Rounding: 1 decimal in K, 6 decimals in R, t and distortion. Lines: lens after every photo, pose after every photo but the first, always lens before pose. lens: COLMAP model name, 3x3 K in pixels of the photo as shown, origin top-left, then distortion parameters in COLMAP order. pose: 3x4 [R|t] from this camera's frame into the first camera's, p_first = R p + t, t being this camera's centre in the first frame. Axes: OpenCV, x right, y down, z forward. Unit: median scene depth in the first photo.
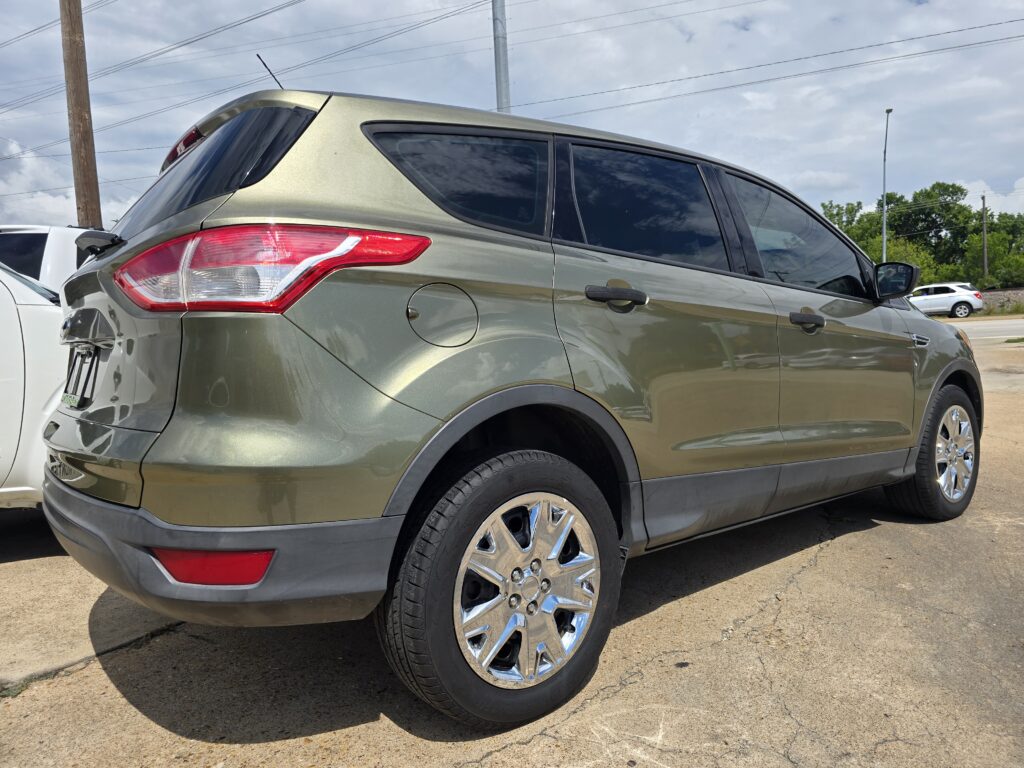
lens RADIAL K [[692.1, 0, 518.5], [0, 692.1, 379.6], [0, 0, 1]] dist [0.034419, -0.030000]
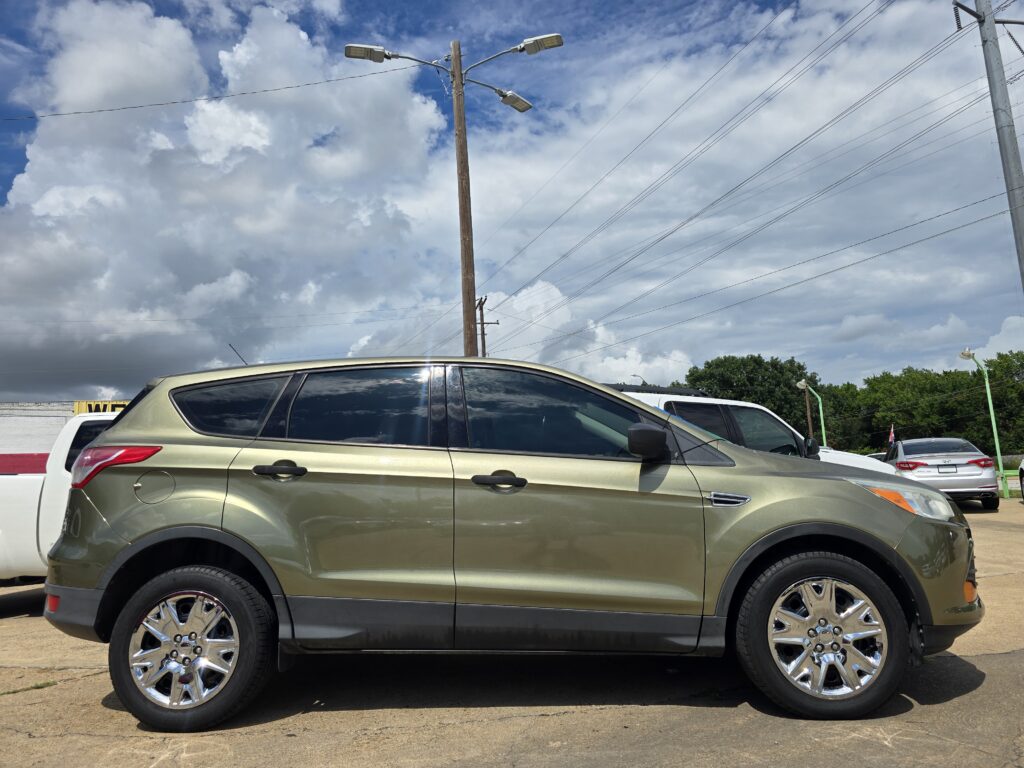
lens RADIAL K [[690.5, 0, 514.5], [0, 690.5, 382.4], [0, 0, 1]] dist [0.058748, -0.050710]
pose [[0.752803, -0.092928, -0.651653, 1.018414], [-0.033760, 0.983231, -0.179212, -0.034049], [0.657379, 0.156911, 0.737042, 0.095727]]
